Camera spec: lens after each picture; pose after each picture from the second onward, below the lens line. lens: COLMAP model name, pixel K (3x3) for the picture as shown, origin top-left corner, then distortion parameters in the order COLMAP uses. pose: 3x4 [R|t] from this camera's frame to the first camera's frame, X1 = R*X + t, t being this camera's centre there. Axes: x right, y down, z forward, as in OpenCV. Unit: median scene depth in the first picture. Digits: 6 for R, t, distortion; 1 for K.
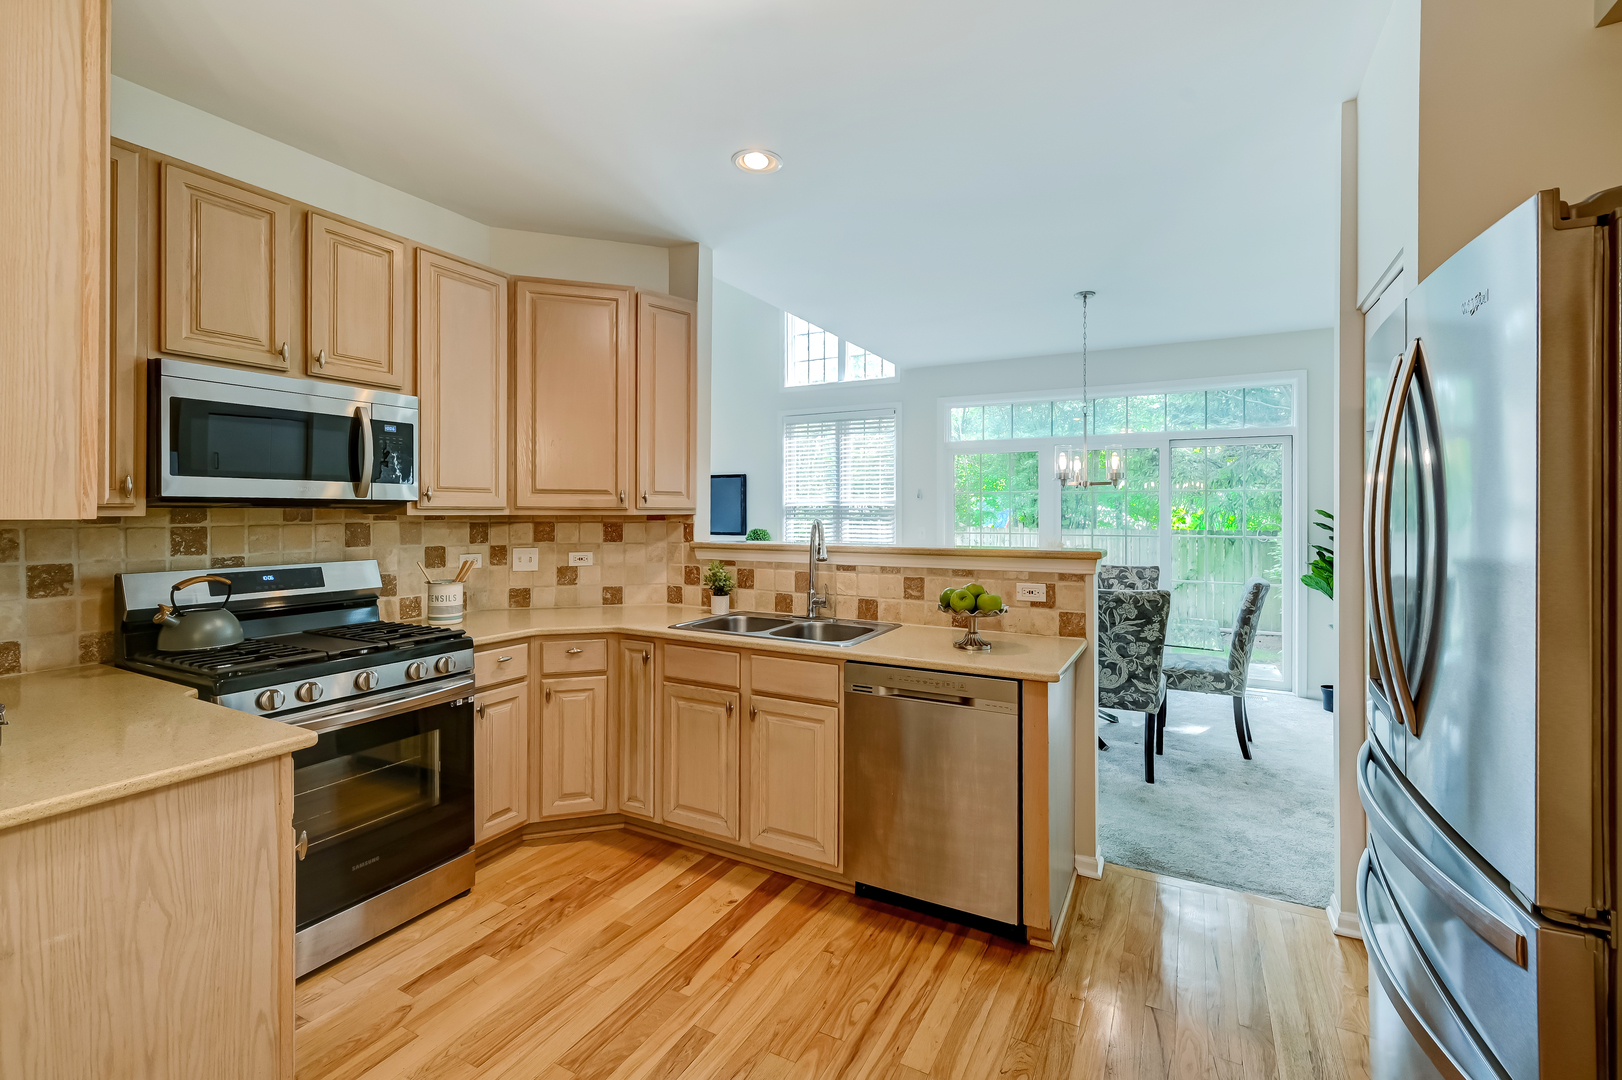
lens RADIAL K [[701.6, 0, 812.4], [0, 701.6, 529.0], [0, 0, 1]] dist [0.002213, 0.000340]
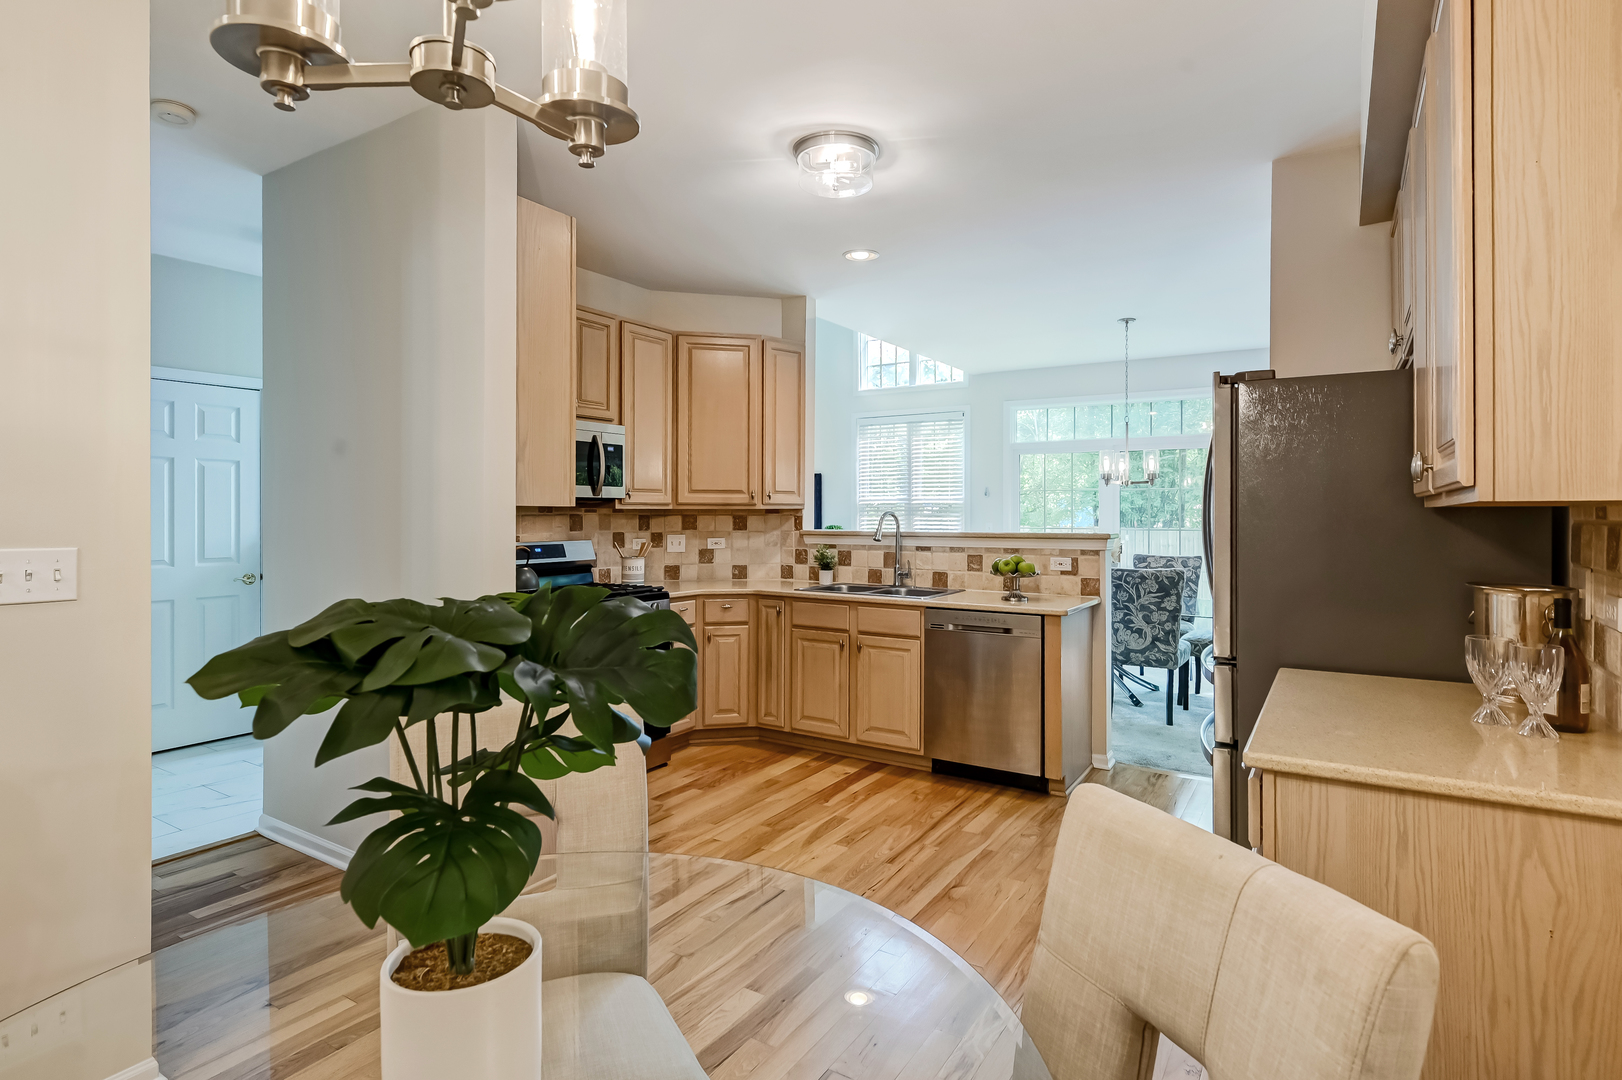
lens RADIAL K [[819.4, 0, 816.0], [0, 819.4, 538.2], [0, 0, 1]] dist [-0.015996, -0.000111]
pose [[0.997847, -0.000136, -0.065583, -0.054144], [0.000615, 0.999973, 0.007275, 0.025378], [0.065580, -0.007299, 0.997821, -0.563552]]
